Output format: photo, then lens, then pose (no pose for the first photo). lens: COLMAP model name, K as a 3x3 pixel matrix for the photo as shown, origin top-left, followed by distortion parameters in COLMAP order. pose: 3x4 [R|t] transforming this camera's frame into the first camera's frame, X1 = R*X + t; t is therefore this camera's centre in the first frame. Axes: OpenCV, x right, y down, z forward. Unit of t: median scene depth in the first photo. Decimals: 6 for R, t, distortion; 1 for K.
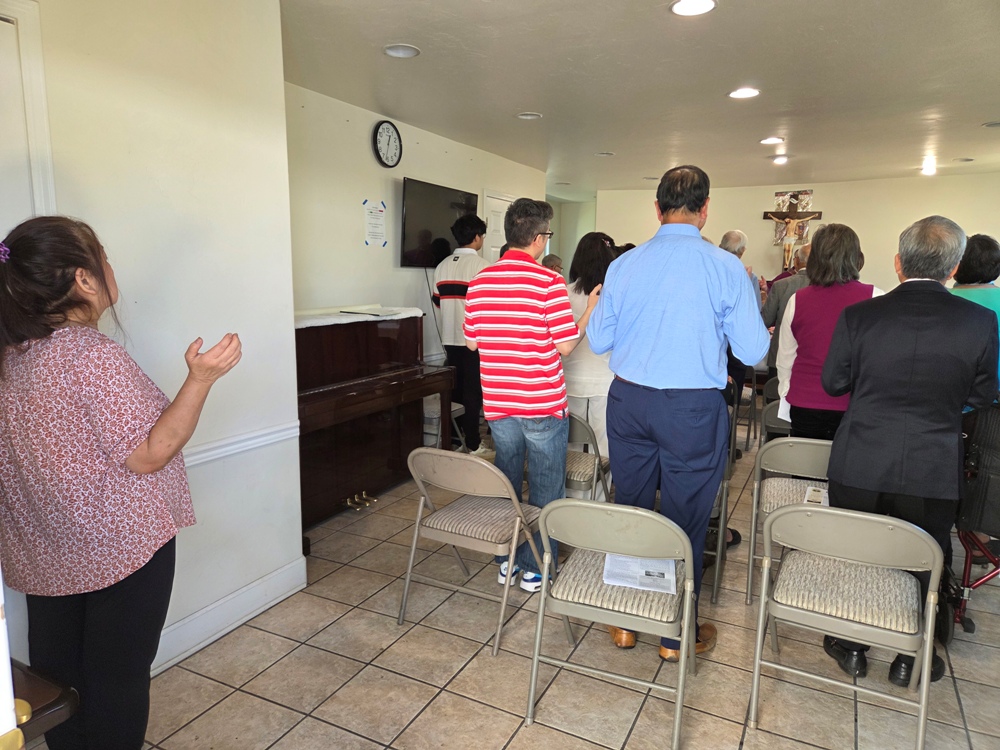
lens RADIAL K [[669.2, 0, 485.4], [0, 669.2, 375.2], [0, 0, 1]] dist [0.085942, -0.058095]
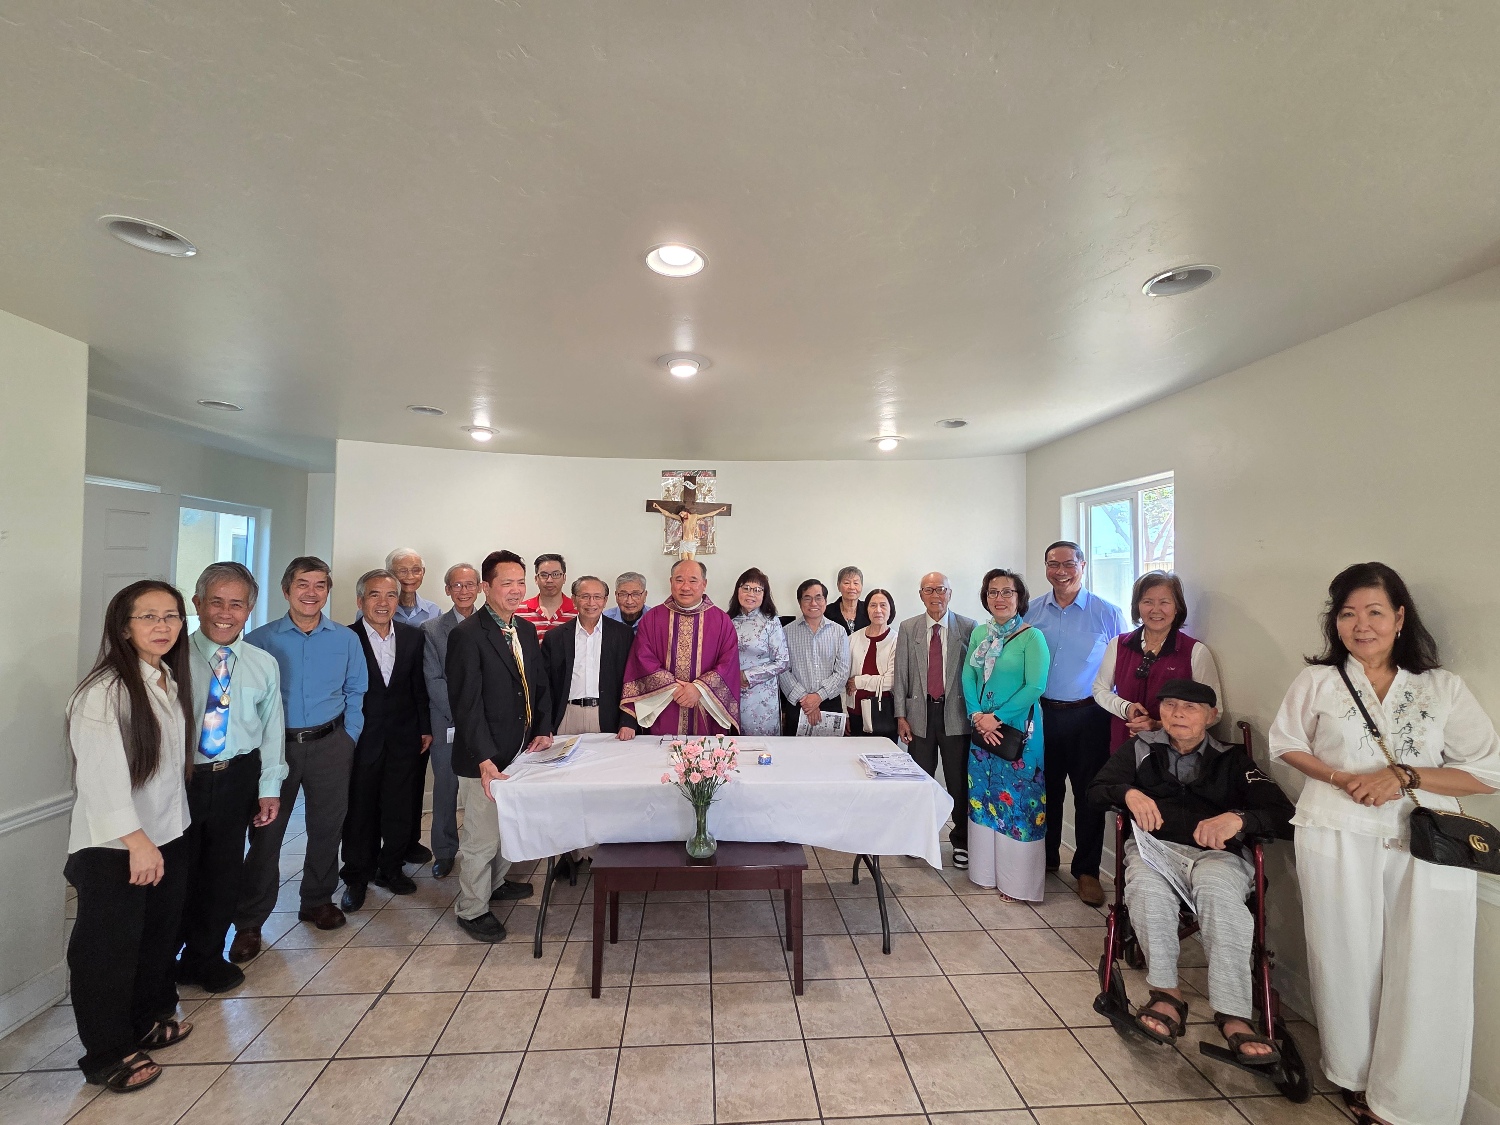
lens RADIAL K [[603.9, 0, 750.0], [0, 603.9, 562.5], [0, 0, 1]] dist [-0.000301, 0.000022]
pose [[0.841779, 0.007754, 0.539766, 0.301951], [0.085696, 0.985298, -0.147799, -0.149717], [-0.532976, 0.170670, 0.828739, 0.787160]]
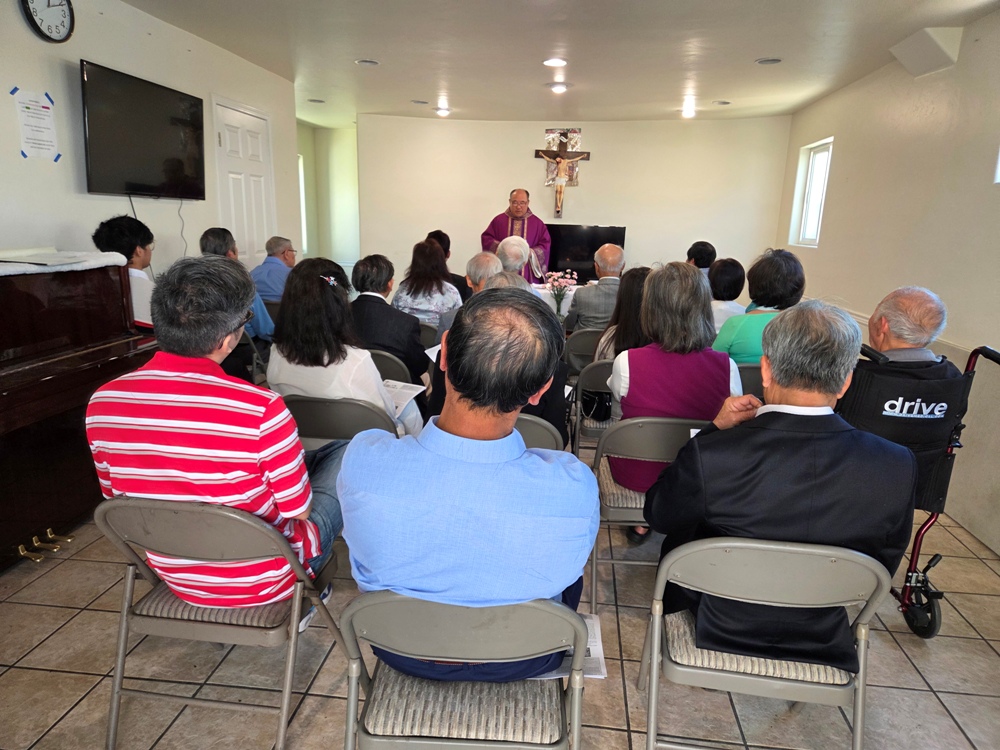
lens RADIAL K [[669.2, 0, 485.4], [0, 669.2, 375.2], [0, 0, 1]] dist [0.085942, -0.058095]
pose [[0.937757, -0.068003, 0.340568, 0.004805], [0.040252, 0.995315, 0.087905, -0.020155], [-0.344951, -0.068725, 0.936101, 0.187289]]
